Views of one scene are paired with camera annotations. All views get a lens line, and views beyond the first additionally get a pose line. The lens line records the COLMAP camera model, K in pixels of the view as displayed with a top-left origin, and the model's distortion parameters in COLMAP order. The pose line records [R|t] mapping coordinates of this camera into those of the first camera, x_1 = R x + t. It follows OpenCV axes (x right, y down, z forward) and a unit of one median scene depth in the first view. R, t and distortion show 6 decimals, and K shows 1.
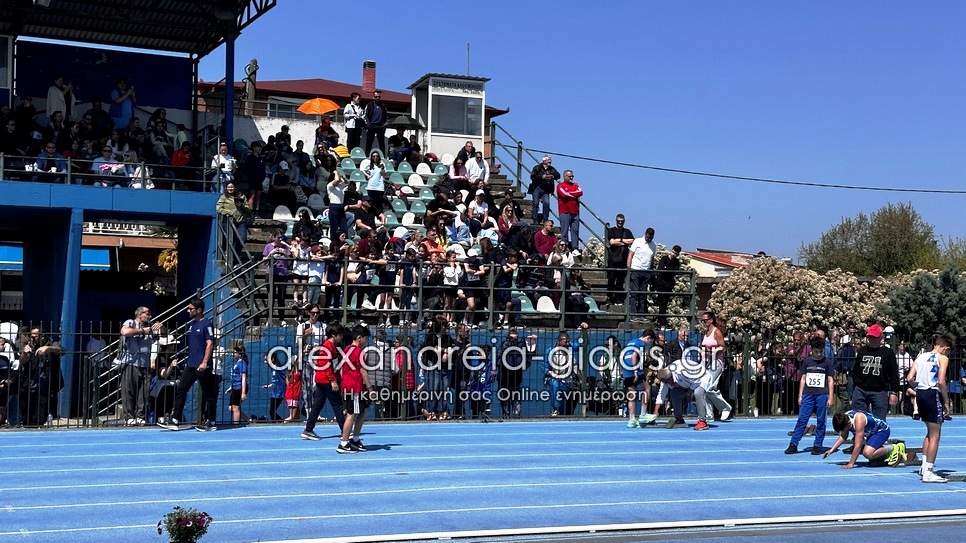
lens RADIAL K [[1364.6, 0, 480.1], [0, 1364.6, 278.8], [0, 0, 1]] dist [0.154510, 0.000000]
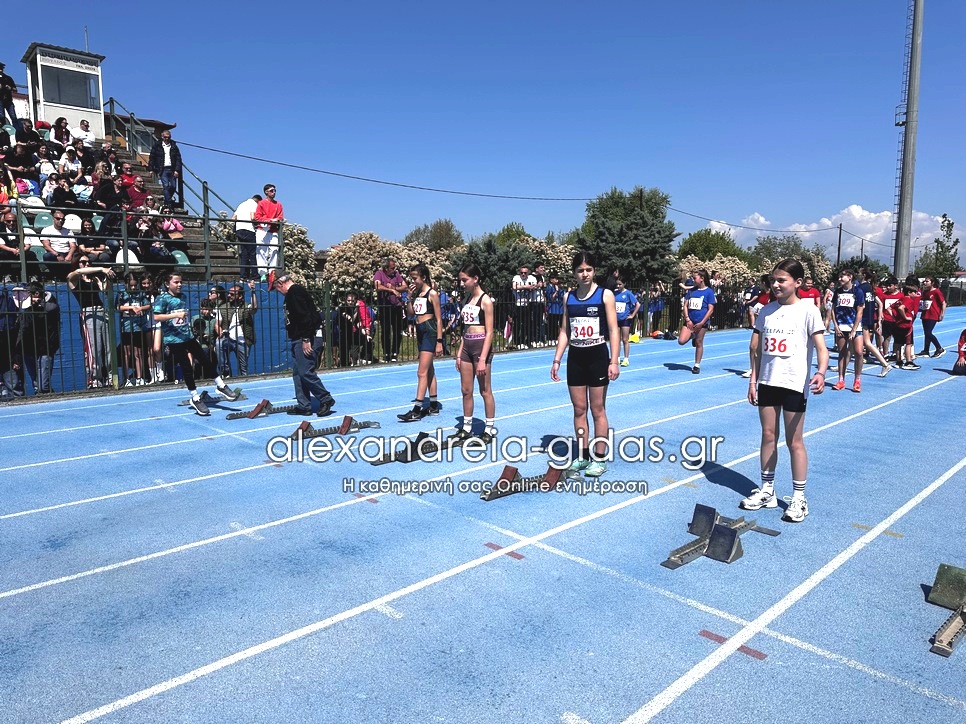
lens RADIAL K [[658.0, 0, 464.6], [0, 658.0, 377.1], [0, 0, 1]] dist [0.034421, -0.028697]
pose [[0.945974, -0.064657, 0.317730, 0.084820], [0.010908, 0.985708, 0.168111, 0.017929], [-0.324059, -0.155563, 0.933159, 0.338088]]
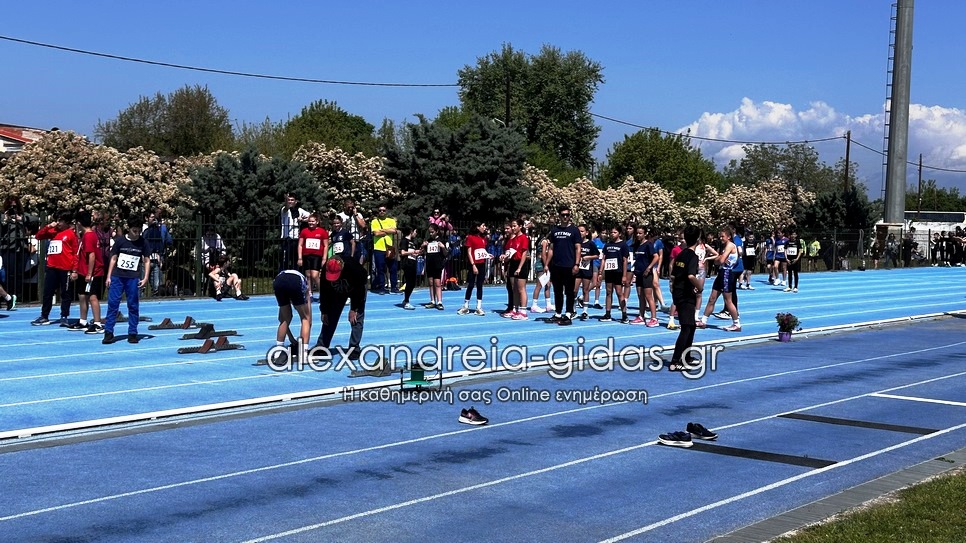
lens RADIAL K [[1364.6, 0, 472.4], [0, 1364.6, 277.0], [0, 0, 1]] dist [0.154510, 0.000000]
pose [[0.880054, -0.013623, 0.474678, 0.006079], [-0.026467, 0.996627, 0.077673, 0.002628], [-0.474135, -0.080920, 0.876725, 0.040255]]
